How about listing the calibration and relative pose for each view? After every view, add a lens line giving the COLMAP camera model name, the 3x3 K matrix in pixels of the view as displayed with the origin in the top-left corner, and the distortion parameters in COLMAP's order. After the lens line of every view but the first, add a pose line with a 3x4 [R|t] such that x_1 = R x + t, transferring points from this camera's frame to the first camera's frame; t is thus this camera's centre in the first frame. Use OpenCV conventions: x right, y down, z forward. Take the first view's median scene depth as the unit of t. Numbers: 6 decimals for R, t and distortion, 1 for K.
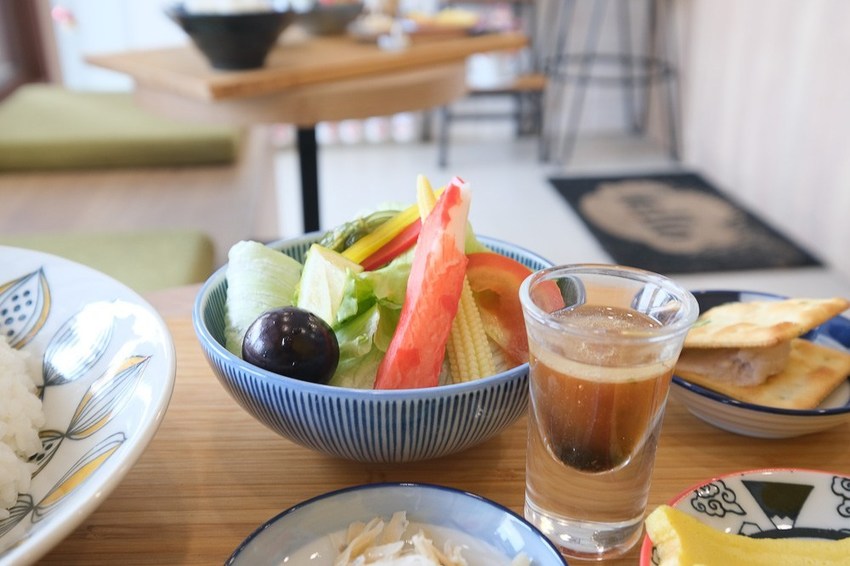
lens RADIAL K [[840.7, 0, 422.8], [0, 840.7, 281.7], [0, 0, 1]] dist [0.022574, 0.000000]
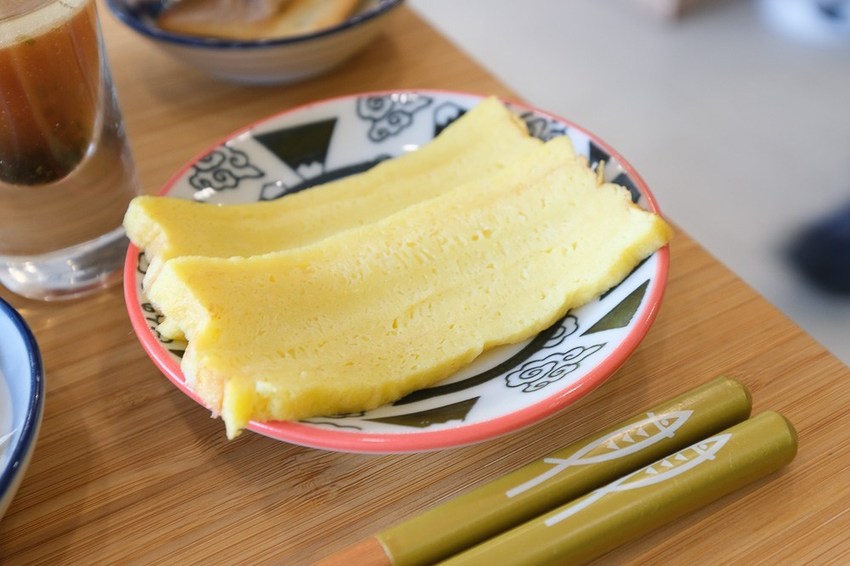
lens RADIAL K [[840.7, 0, 427.1], [0, 840.7, 282.9], [0, 0, 1]] dist [0.022574, 0.000000]
pose [[0.894105, -0.341876, 0.289304, 0.252006], [0.227349, 0.903027, 0.364493, 0.110242], [-0.385861, -0.260122, 0.885126, 0.202067]]
